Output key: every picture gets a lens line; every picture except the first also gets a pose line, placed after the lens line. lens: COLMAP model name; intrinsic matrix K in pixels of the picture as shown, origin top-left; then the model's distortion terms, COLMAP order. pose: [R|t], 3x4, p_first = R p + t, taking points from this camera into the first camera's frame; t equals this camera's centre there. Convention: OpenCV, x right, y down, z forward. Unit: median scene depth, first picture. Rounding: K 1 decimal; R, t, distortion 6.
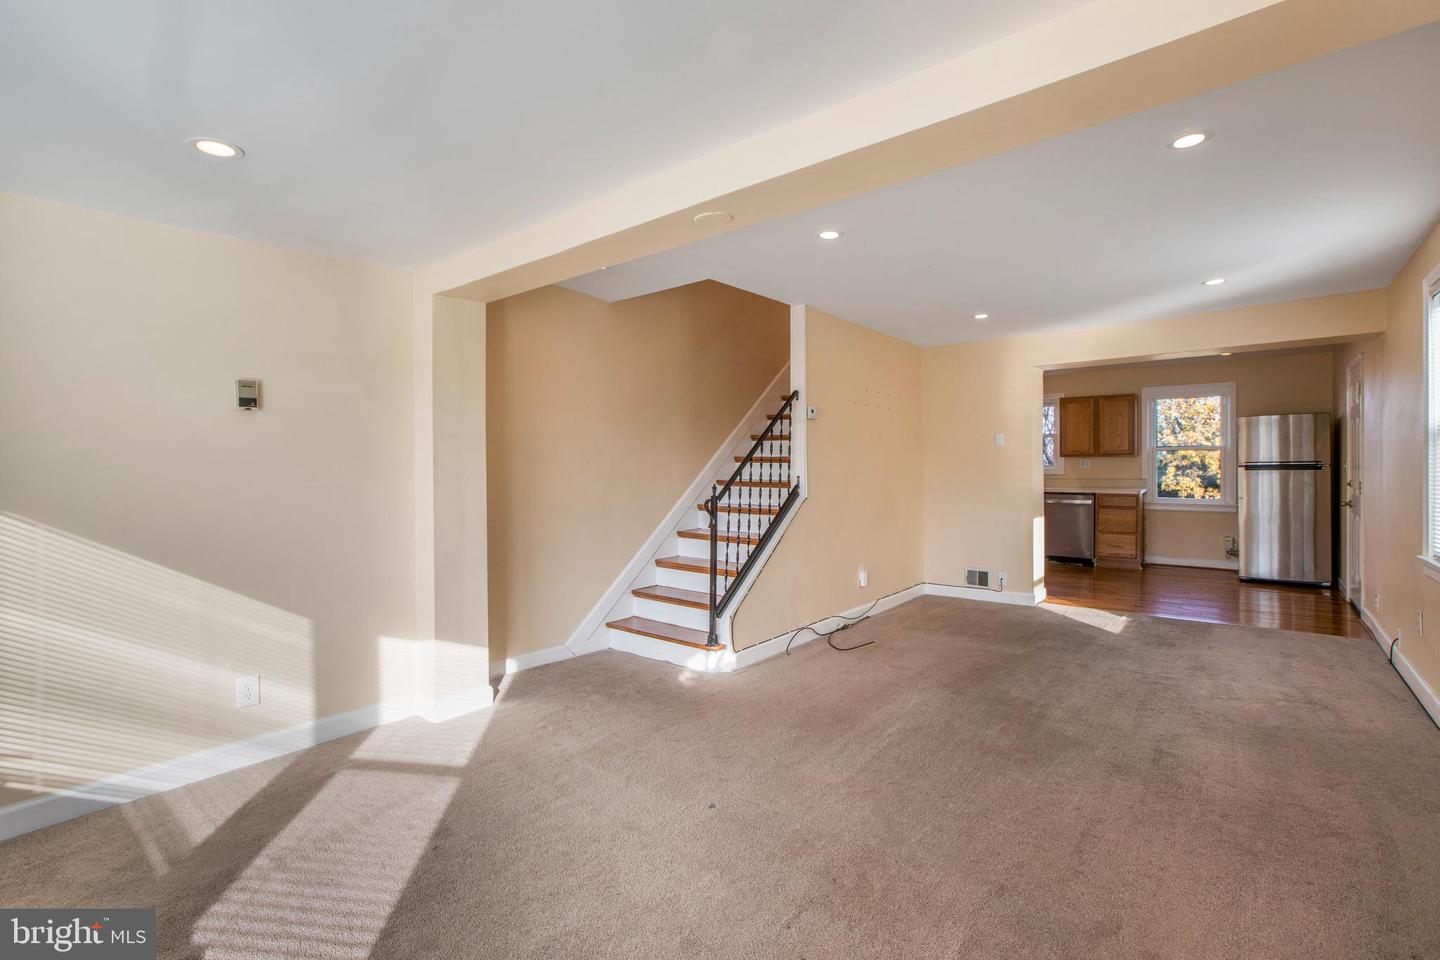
lens RADIAL K [[667.2, 0, 723.2], [0, 667.2, 466.9], [0, 0, 1]] dist [-0.026413, 0.016453]
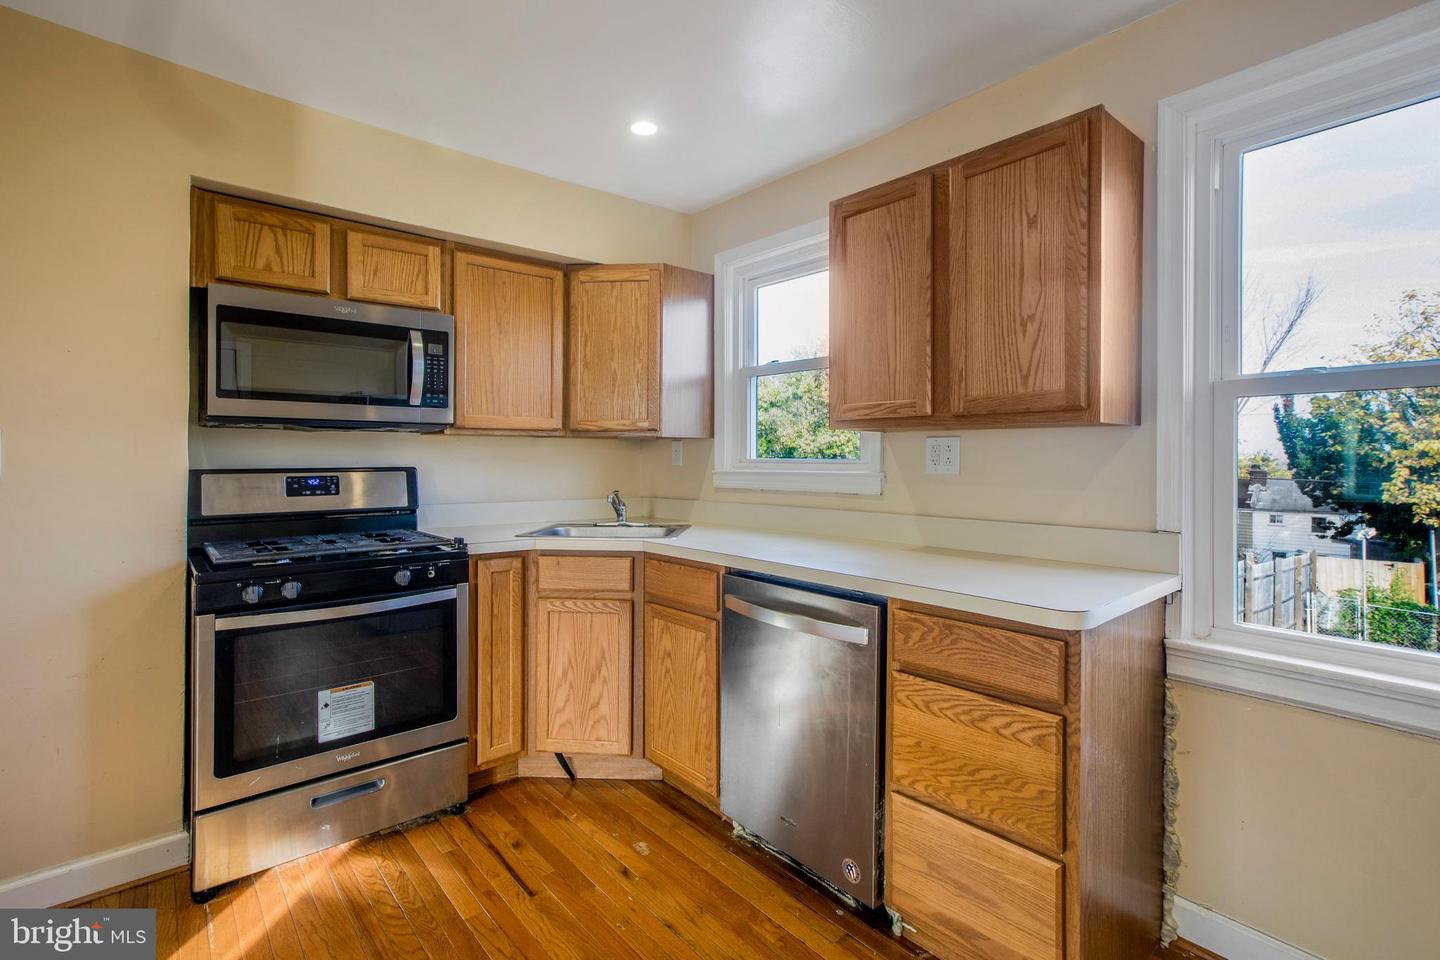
lens RADIAL K [[691.3, 0, 697.9], [0, 691.3, 459.3], [0, 0, 1]] dist [-0.027226, 0.019239]
pose [[0.978898, 0.008268, -0.204180, 0.454802], [-0.009160, 0.999952, -0.003424, -0.002296], [0.204142, 0.005222, 0.978927, 0.643322]]
